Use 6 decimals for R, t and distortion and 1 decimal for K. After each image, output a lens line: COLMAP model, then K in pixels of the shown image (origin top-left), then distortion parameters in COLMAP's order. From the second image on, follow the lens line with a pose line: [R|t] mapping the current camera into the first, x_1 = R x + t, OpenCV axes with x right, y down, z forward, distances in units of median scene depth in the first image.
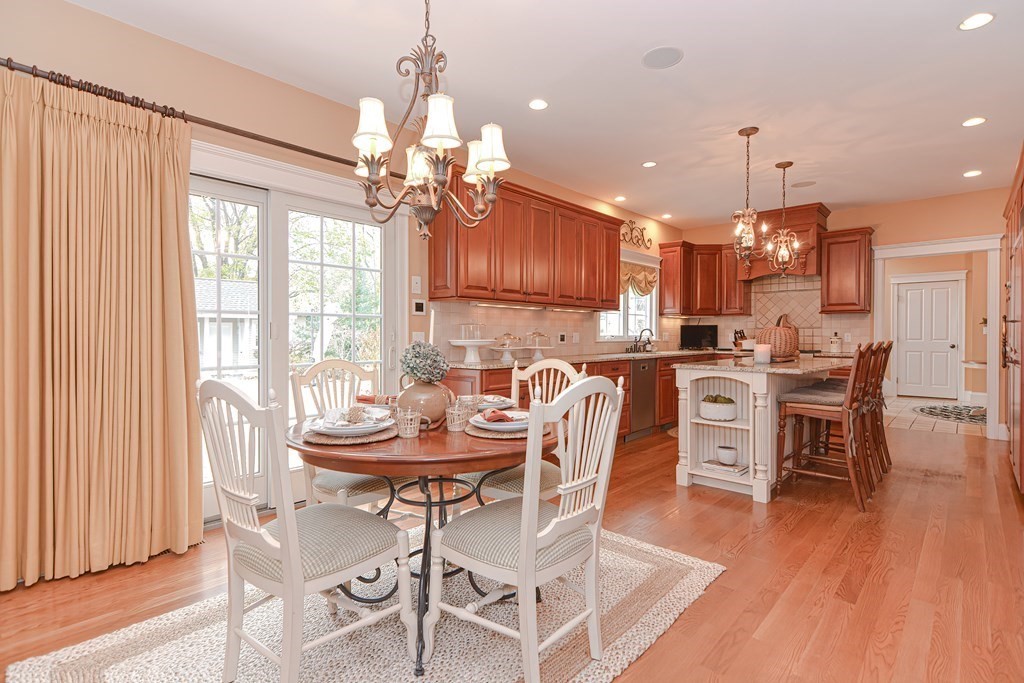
lens RADIAL K [[497.9, 0, 512.0], [0, 497.9, 340.9], [0, 0, 1]] dist [0.010770, -0.001871]
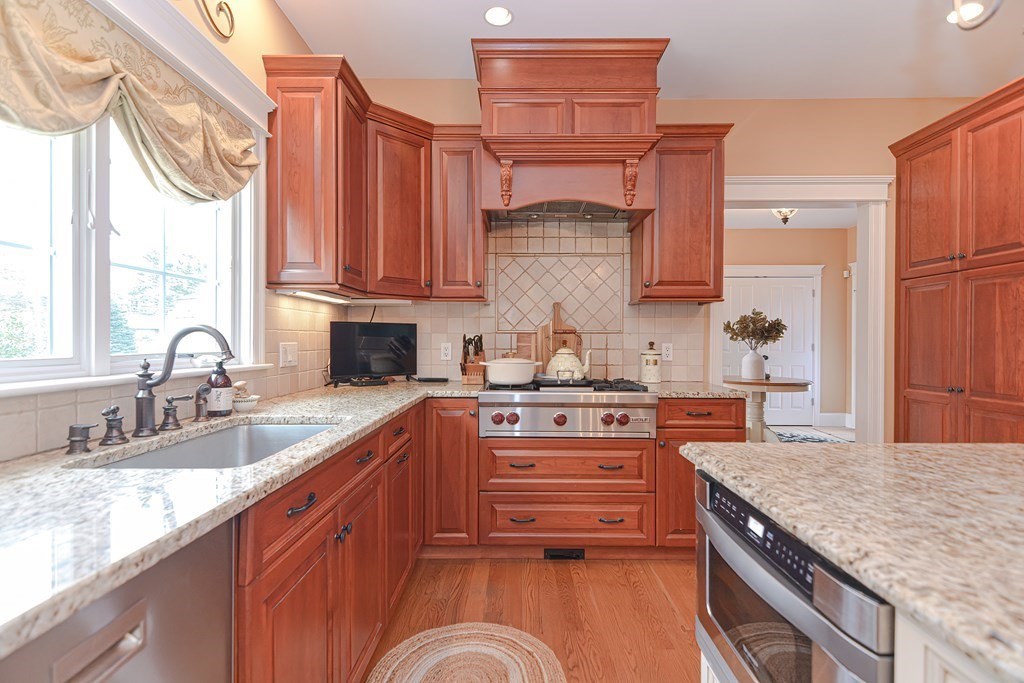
lens RADIAL K [[497.9, 0, 522.3], [0, 497.9, 341.5], [0, 0, 1]] dist [0.010770, -0.001871]
pose [[0.733692, 0.001614, 0.679480, 0.213141], [0.007362, 0.999920, -0.010324, -0.012910], [-0.679442, 0.012577, 0.733622, 0.704662]]
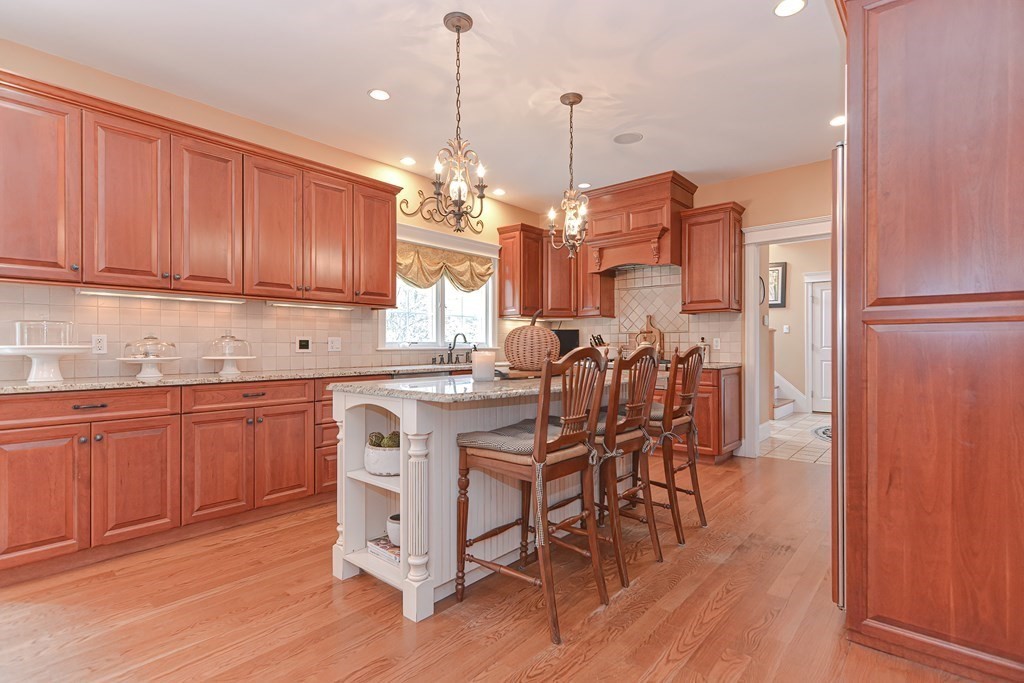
lens RADIAL K [[497.9, 0, 509.2], [0, 497.9, 347.6], [0, 0, 1]] dist [0.010770, -0.001871]
pose [[0.999565, -0.002639, 0.029381, 0.307228], [0.002836, 0.999974, -0.006656, 0.003584], [-0.029362, 0.006736, 0.999546, 0.210104]]
